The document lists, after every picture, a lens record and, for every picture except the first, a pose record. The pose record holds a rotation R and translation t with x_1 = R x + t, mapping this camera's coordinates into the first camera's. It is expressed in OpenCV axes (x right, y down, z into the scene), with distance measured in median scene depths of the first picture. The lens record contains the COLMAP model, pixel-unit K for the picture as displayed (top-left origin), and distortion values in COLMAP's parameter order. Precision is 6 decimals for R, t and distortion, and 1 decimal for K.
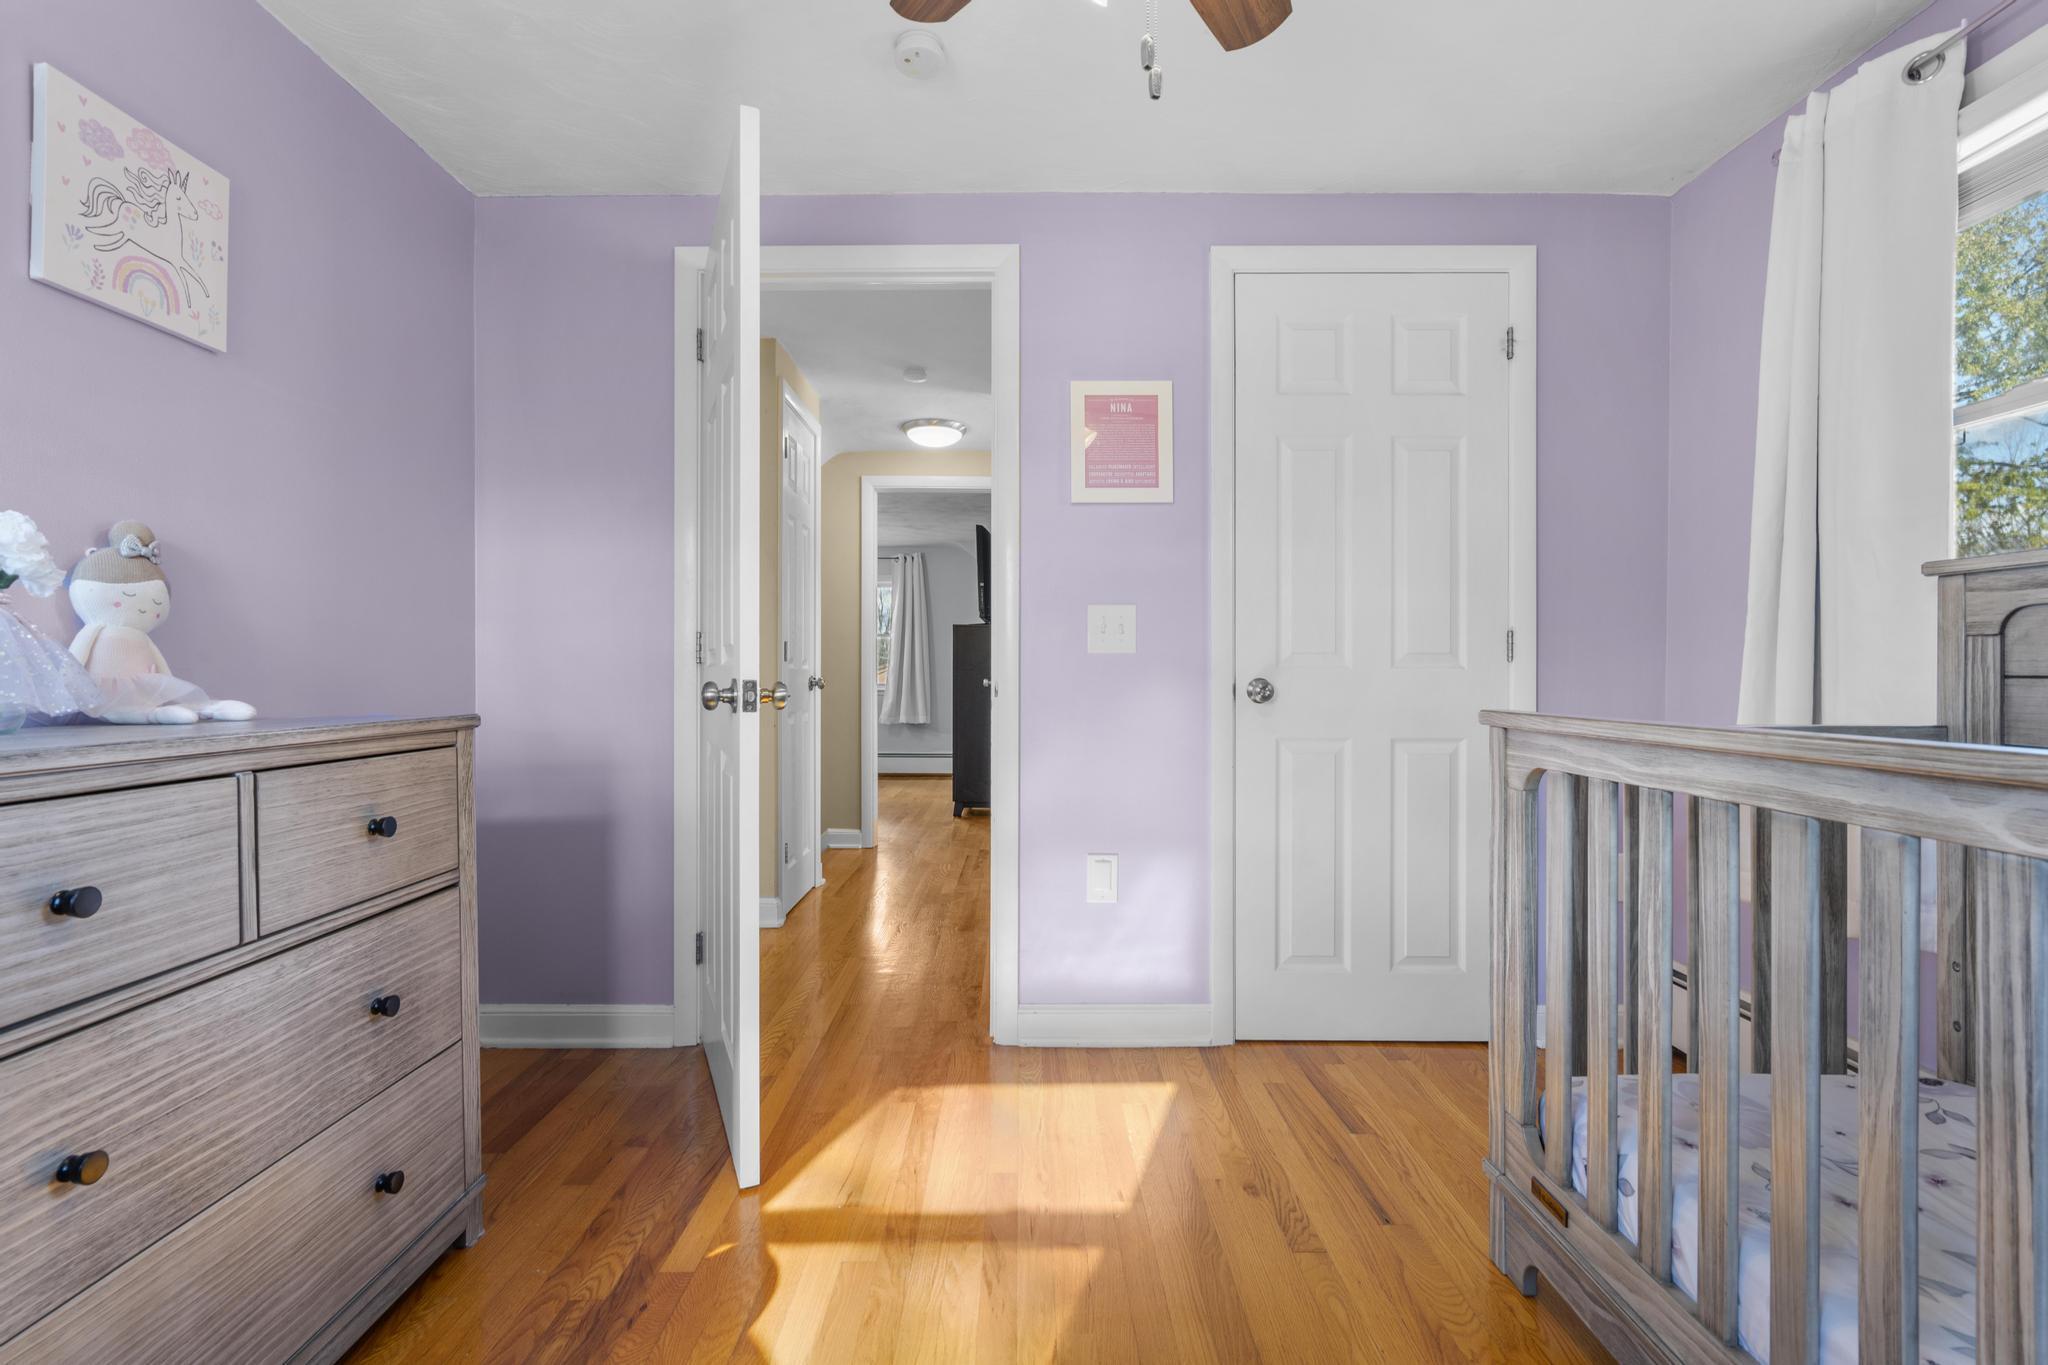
lens RADIAL K [[922.2, 0, 1022.4], [0, 922.2, 678.1], [0, 0, 1]] dist [0.001190, 0.000556]
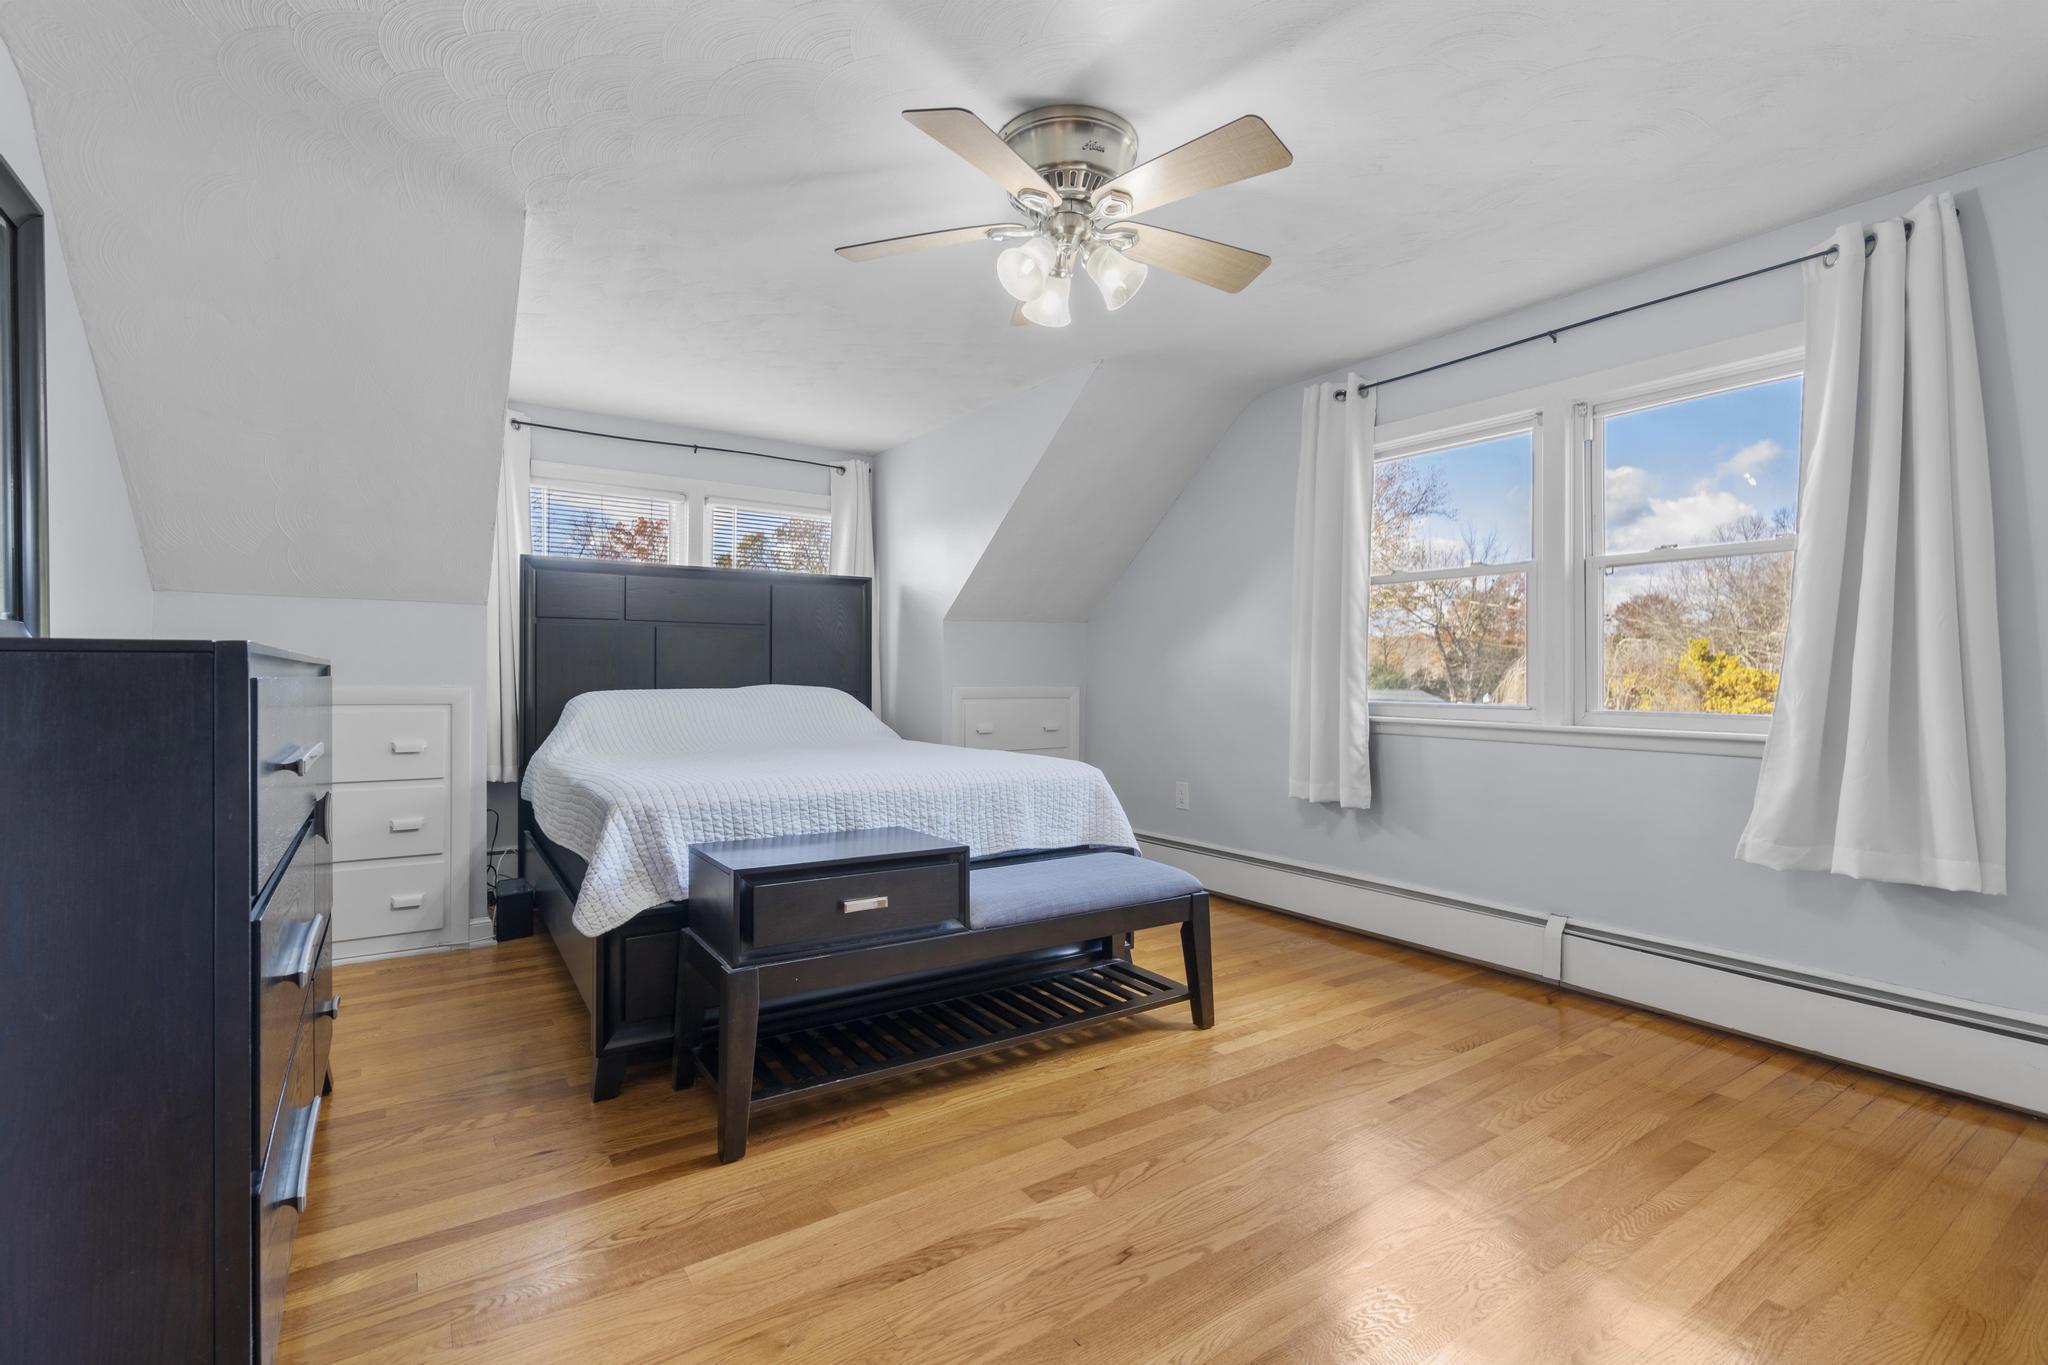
lens RADIAL K [[922.2, 0, 1025.2], [0, 922.2, 679.5], [0, 0, 1]] dist [0.001190, 0.000556]
pose [[0.566911, -0.008064, -0.823740, -0.048860], [-0.000695, 0.999947, -0.010266, -0.002185], [0.823779, 0.006392, 0.566875, 0.667494]]
